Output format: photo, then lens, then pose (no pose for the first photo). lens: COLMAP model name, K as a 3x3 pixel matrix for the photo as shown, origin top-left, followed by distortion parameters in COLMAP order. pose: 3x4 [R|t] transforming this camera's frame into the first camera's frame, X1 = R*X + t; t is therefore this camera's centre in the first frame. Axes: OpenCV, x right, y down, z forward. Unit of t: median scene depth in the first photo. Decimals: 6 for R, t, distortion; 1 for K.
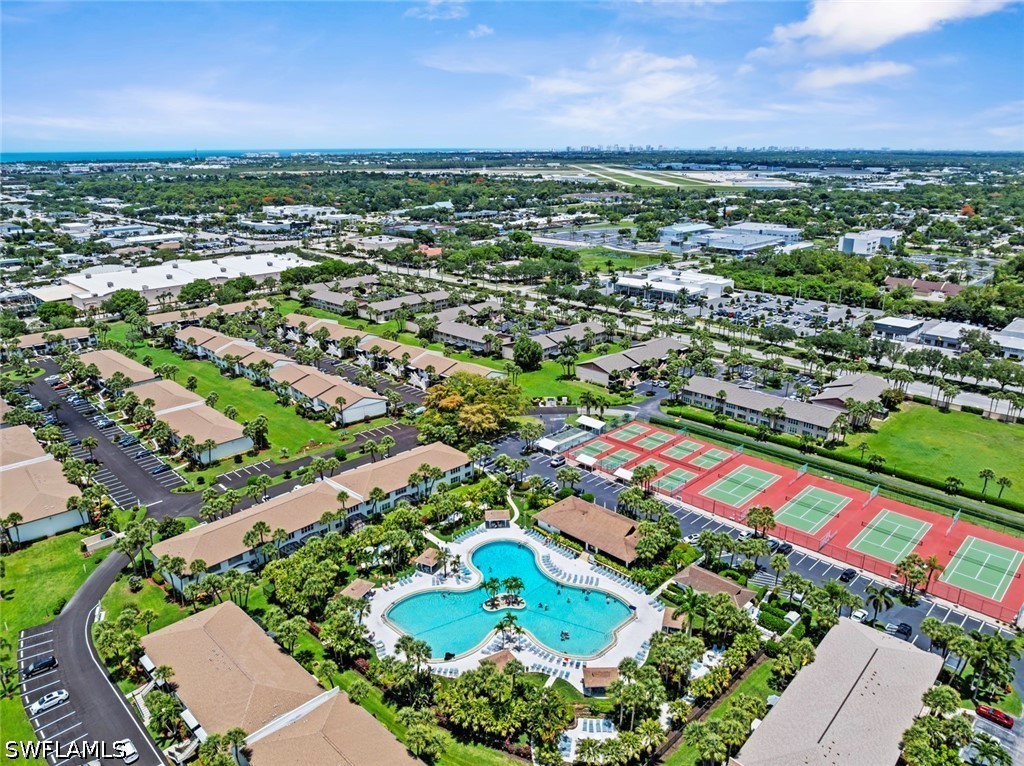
lens RADIAL K [[713.9, 0, 512.0], [0, 713.9, 383.0], [0, 0, 1]] dist [-0.037959, 0.003352]
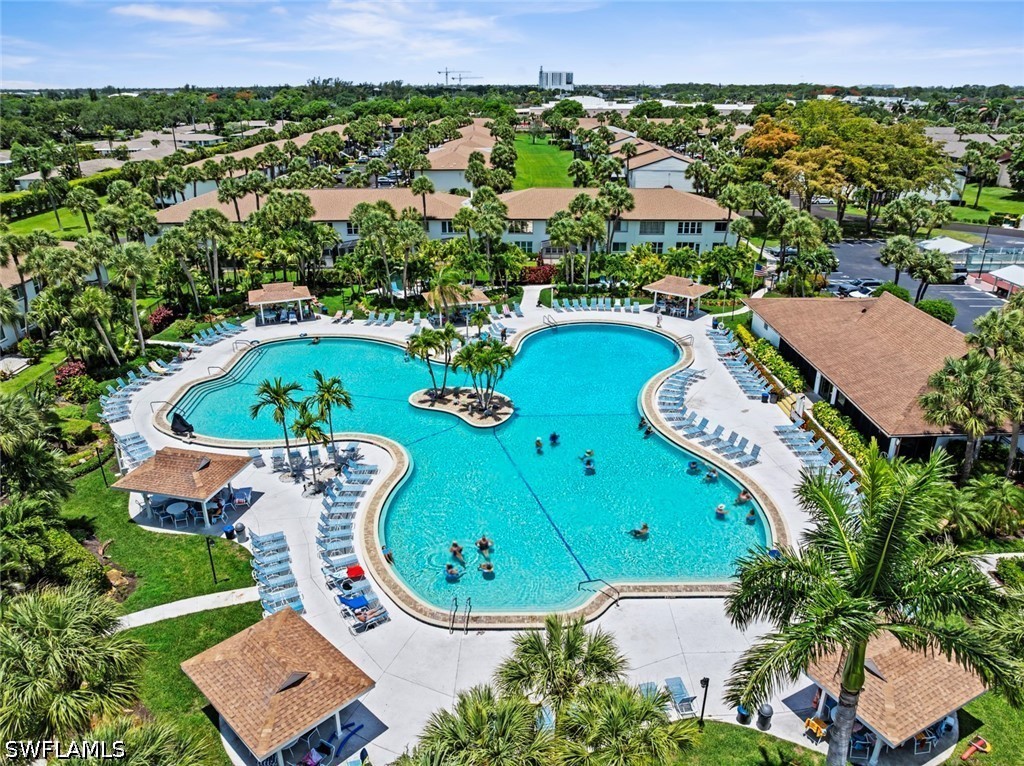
lens RADIAL K [[713.9, 0, 512.0], [0, 713.9, 383.0], [0, 0, 1]] dist [-0.037959, 0.003352]
pose [[0.713423, 0.272122, -0.645737, 0.224987], [-0.219696, 0.961916, 0.162640, 0.214991], [0.665403, 0.025835, 0.746037, 0.683047]]
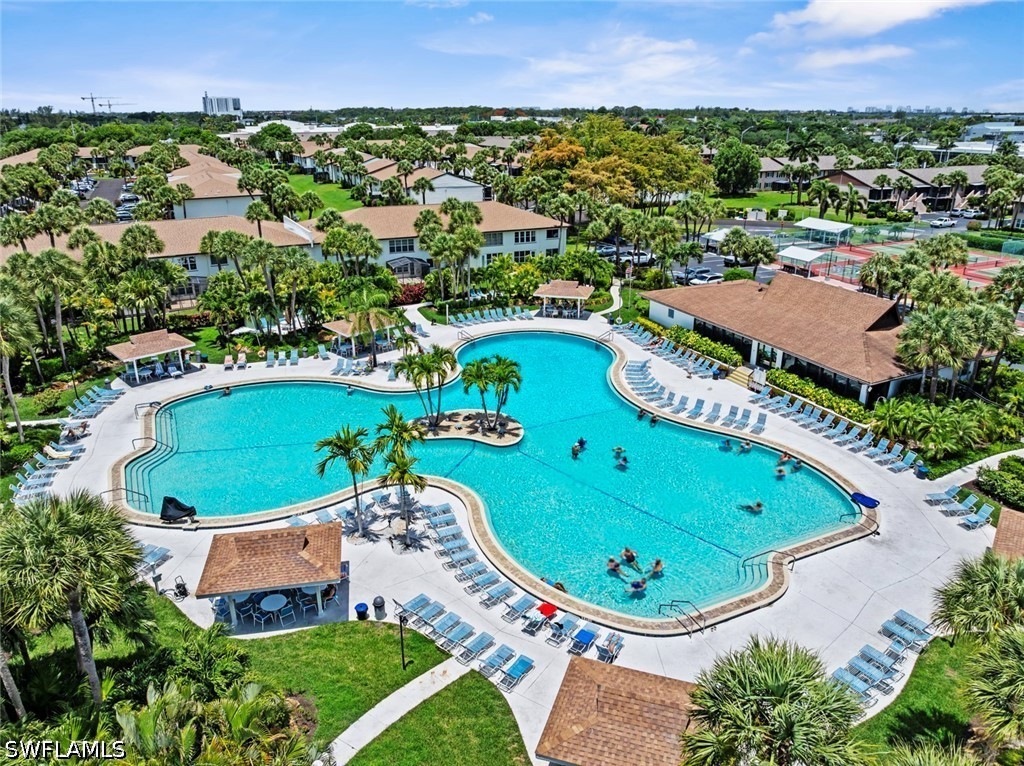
lens RADIAL K [[713.9, 0, 512.0], [0, 713.9, 383.0], [0, 0, 1]] dist [-0.037959, 0.003352]
pose [[0.940467, 0.123894, -0.316501, 0.109497], [-0.108357, 0.991899, 0.066300, 0.241817], [0.322151, -0.028057, 0.946272, 0.623713]]
